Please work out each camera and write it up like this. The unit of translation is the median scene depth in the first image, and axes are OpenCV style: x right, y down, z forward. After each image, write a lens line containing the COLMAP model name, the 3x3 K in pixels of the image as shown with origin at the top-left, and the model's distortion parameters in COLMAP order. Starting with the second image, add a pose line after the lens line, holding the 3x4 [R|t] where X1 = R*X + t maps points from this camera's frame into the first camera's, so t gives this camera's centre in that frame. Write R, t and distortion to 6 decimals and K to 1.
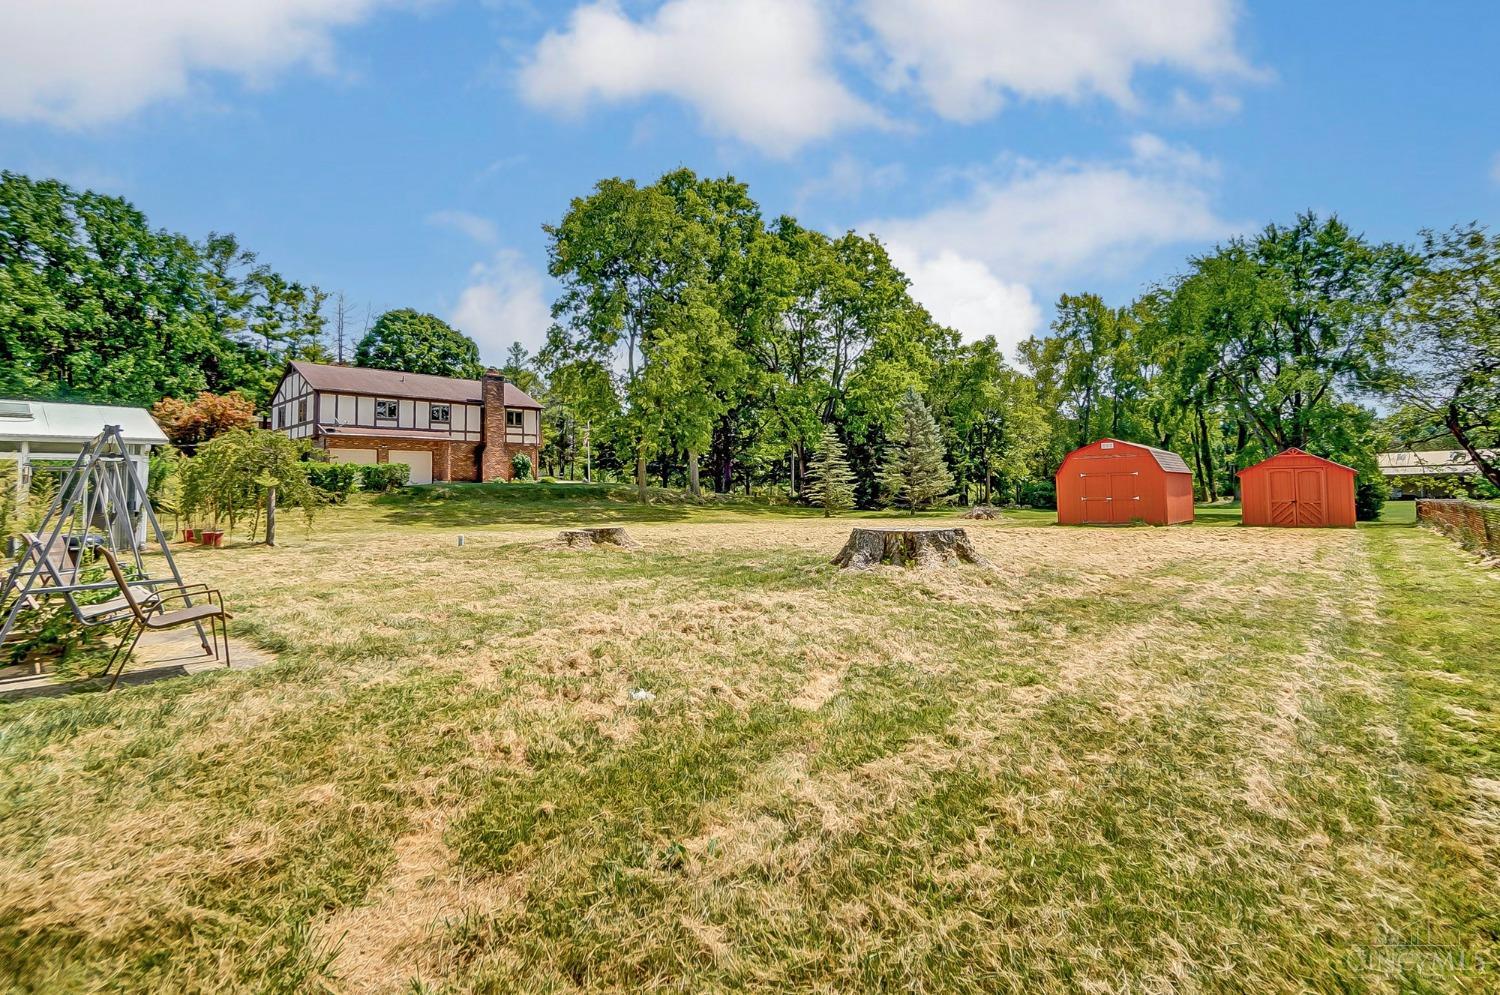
lens RADIAL K [[664.2, 0, 738.7], [0, 664.2, 490.2], [0, 0, 1]] dist [-0.063624, 0.017358]
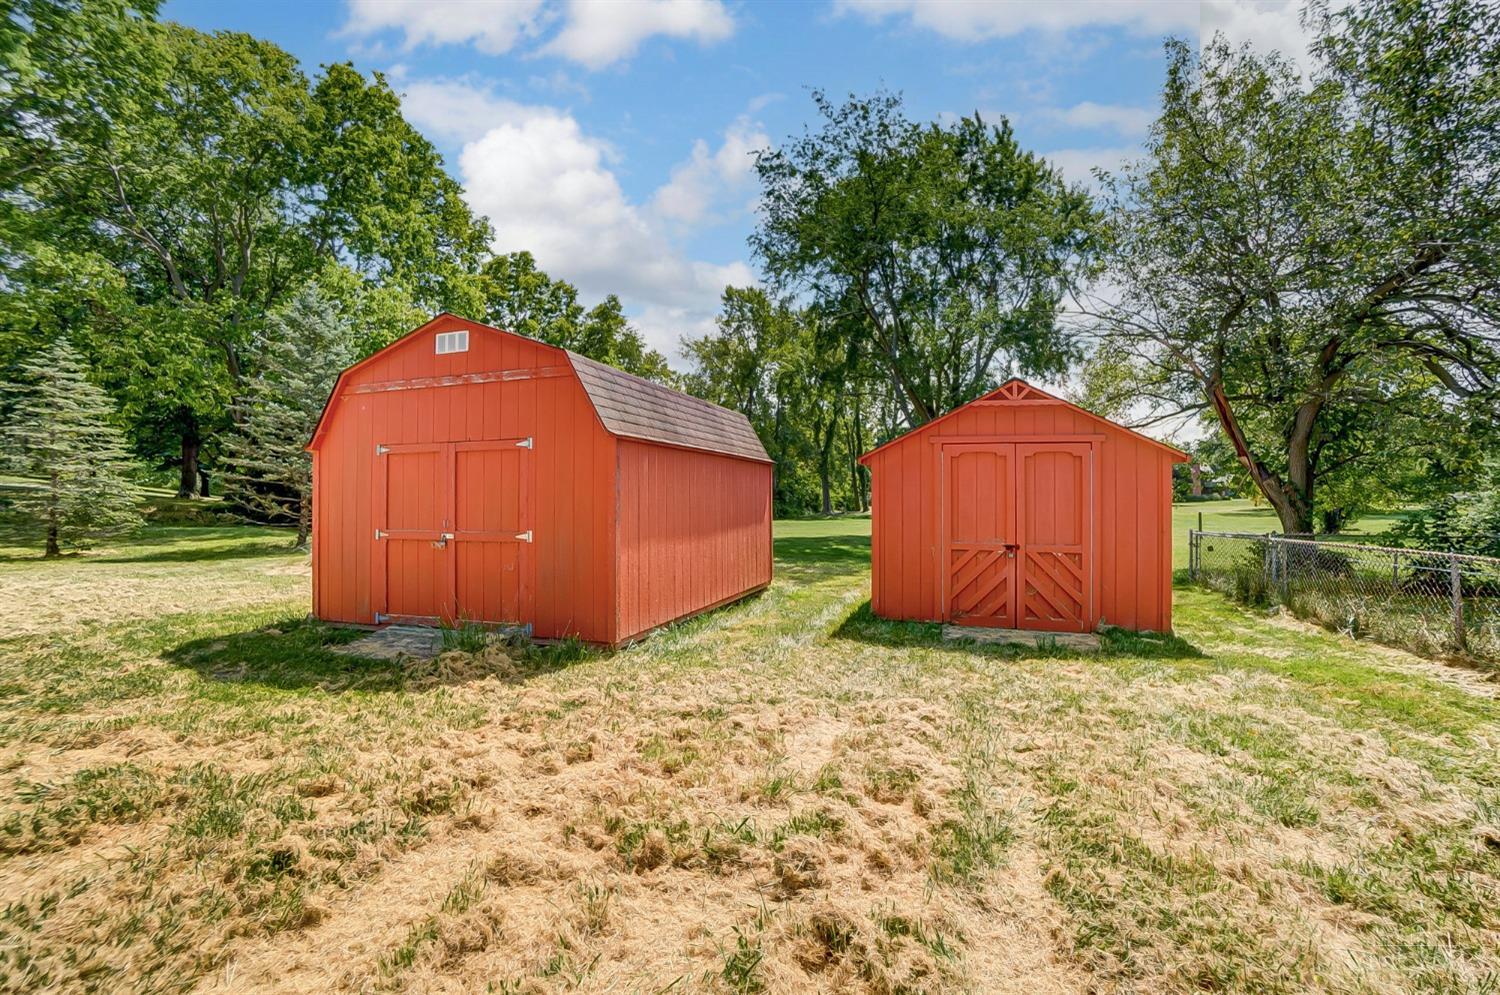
lens RADIAL K [[664.2, 0, 738.7], [0, 664.2, 490.2], [0, 0, 1]] dist [-0.063624, 0.017358]
pose [[0.904496, 0.018828, 0.426065, 0.118787], [-0.015638, 0.999817, -0.010983, -0.001129], [-0.426194, 0.003272, 0.904626, 0.149928]]
